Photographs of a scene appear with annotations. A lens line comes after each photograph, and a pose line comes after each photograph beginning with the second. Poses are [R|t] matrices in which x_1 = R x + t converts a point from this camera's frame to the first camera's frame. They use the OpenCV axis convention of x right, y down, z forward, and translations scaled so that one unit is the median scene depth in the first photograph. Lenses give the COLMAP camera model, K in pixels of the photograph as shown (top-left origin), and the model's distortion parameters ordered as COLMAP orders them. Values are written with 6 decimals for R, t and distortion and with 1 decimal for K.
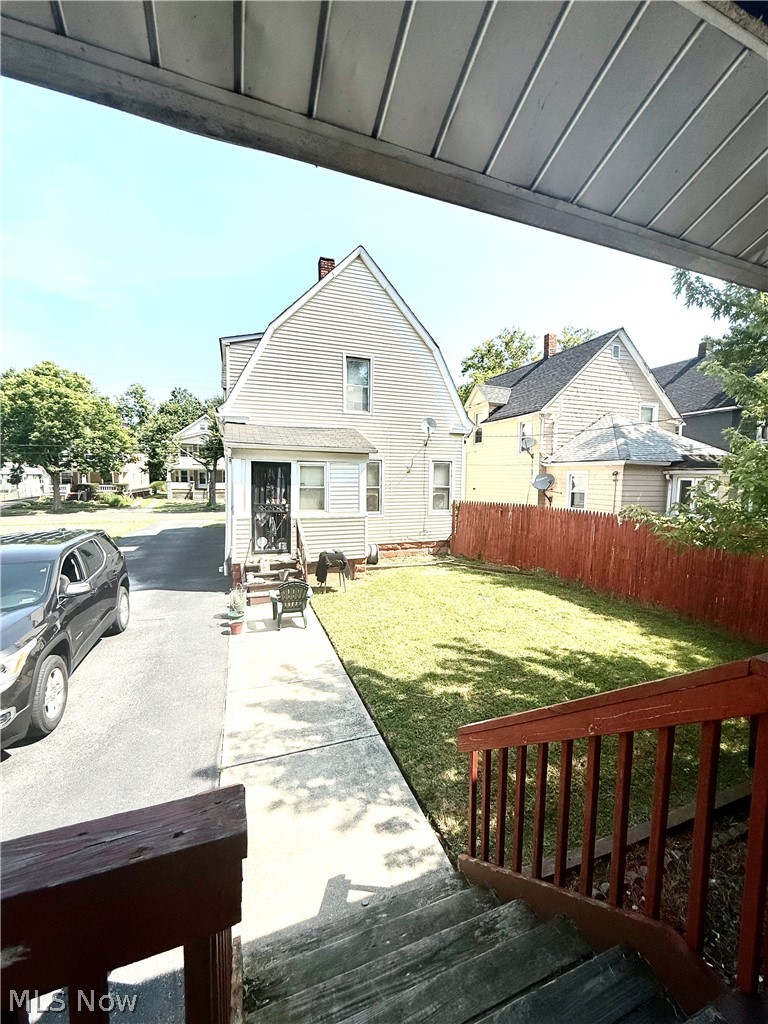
lens RADIAL K [[410.6, 0, 385.1], [0, 410.6, 506.9], [0, 0, 1]] dist [-0.001421, 0.000890]
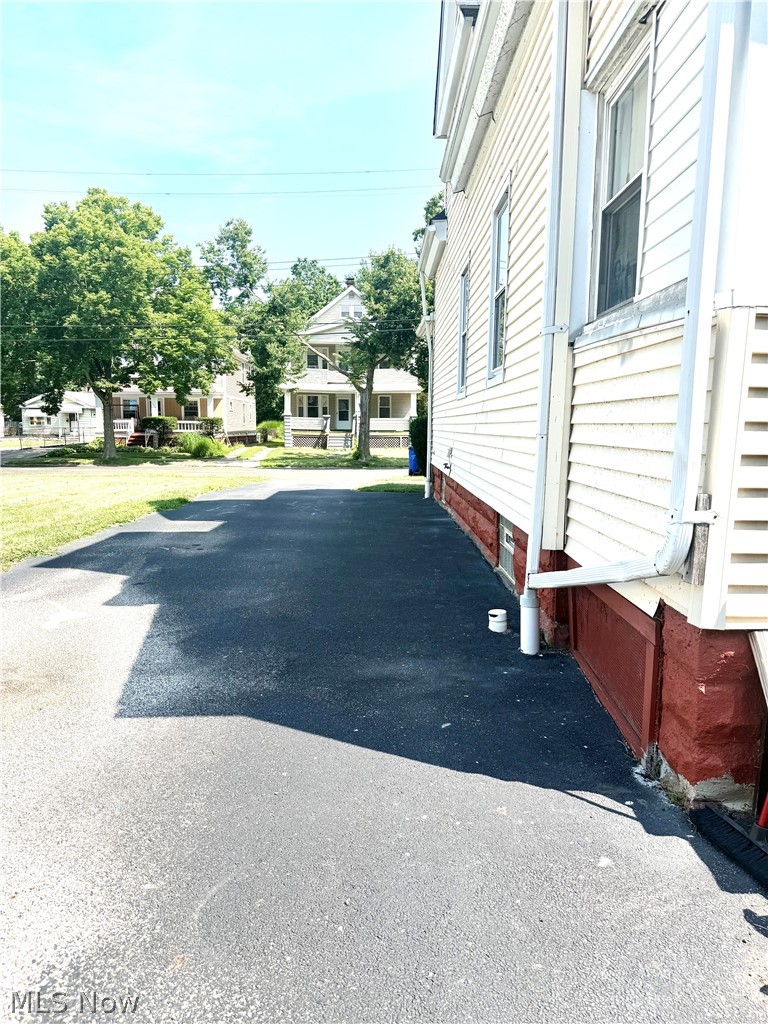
lens RADIAL K [[718.0, 0, 384.0], [0, 718.0, 512.0], [0, 0, 1]] dist [-0.032136, -0.002208]
pose [[0.939758, 0.032338, -0.340307, -0.102046], [-0.016996, 0.998704, 0.047970, 0.023309], [0.341417, -0.039296, 0.939090, 0.188617]]
